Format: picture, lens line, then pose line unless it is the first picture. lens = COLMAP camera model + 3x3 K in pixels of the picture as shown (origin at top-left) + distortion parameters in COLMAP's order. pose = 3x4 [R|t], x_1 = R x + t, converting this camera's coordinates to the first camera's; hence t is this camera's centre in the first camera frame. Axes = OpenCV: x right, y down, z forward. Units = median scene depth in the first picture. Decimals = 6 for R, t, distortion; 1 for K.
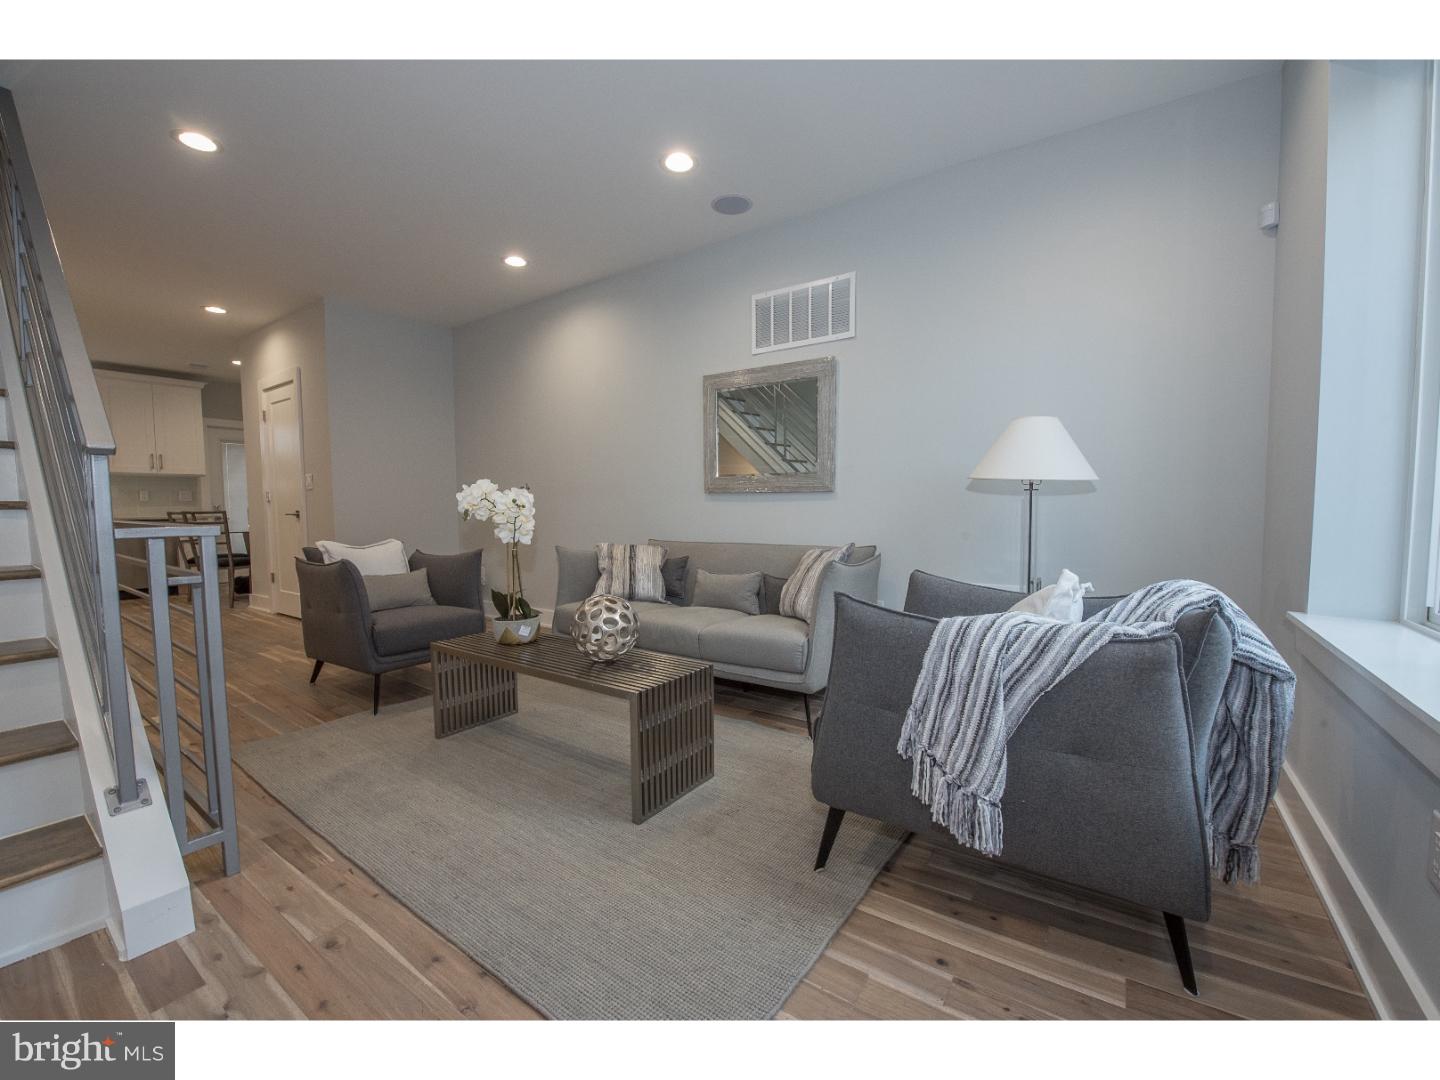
lens RADIAL K [[580.2, 0, 725.6], [0, 580.2, 545.8], [0, 0, 1]] dist [-0.012086, 0.001698]
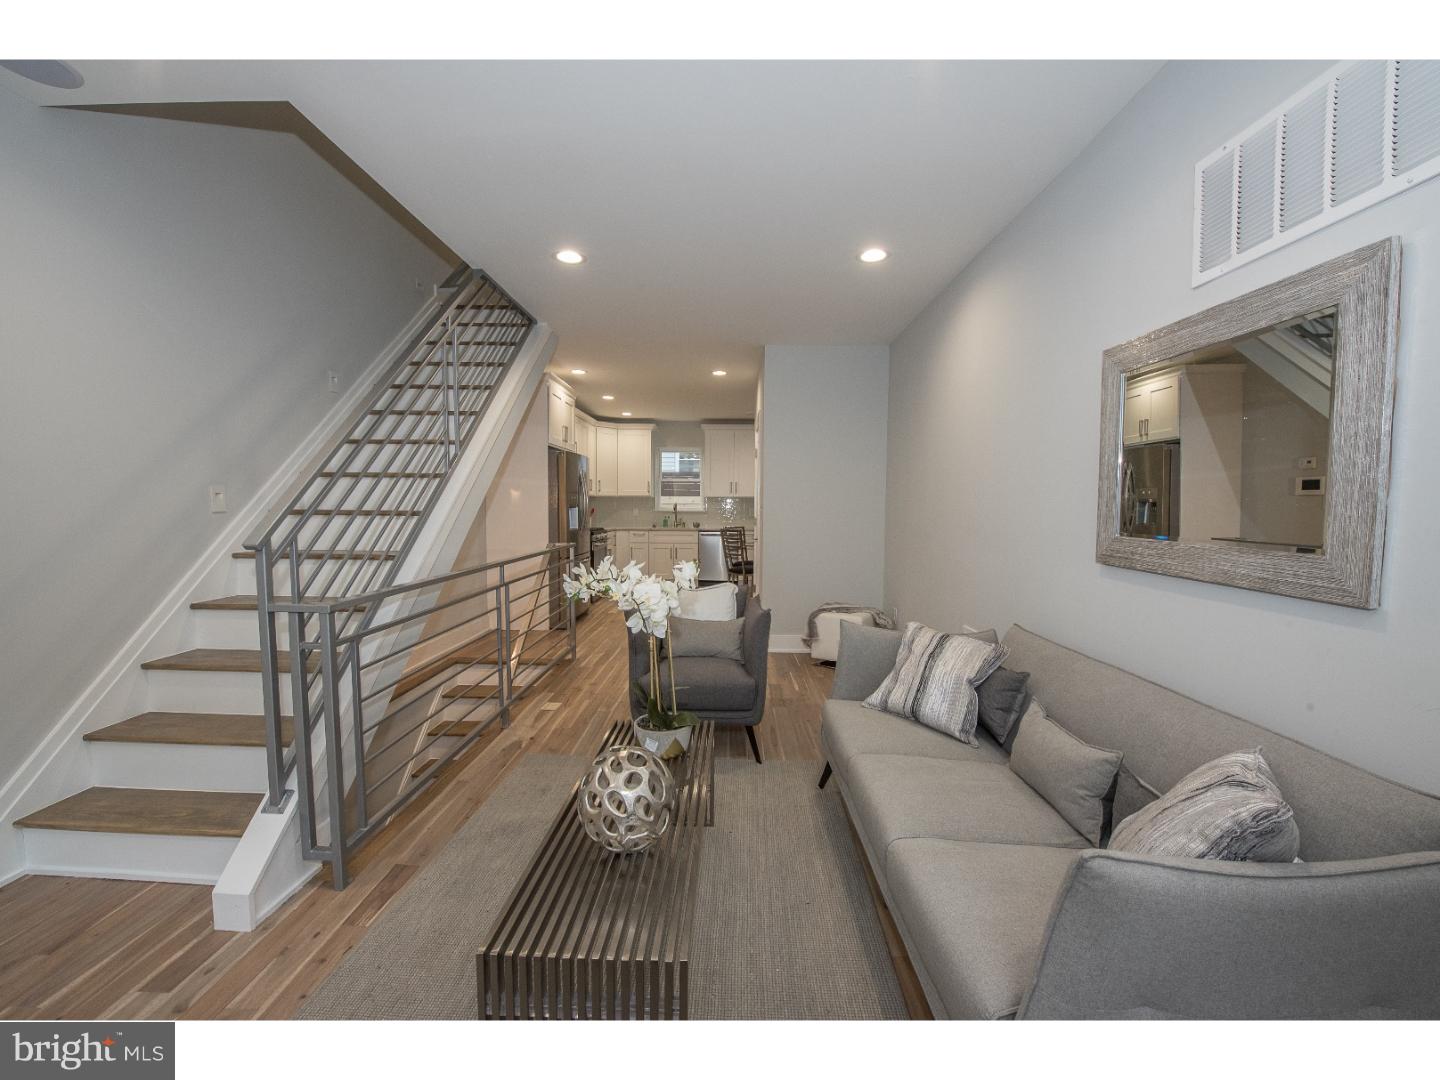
lens RADIAL K [[580.2, 0, 720.2], [0, 580.2, 537.4], [0, 0, 1]] dist [-0.012086, 0.001698]
pose [[0.553476, 0.056582, -0.830941, 0.240957], [-0.071407, 0.997240, 0.020344, -0.108979], [0.829799, 0.048075, 0.555988, 0.431466]]
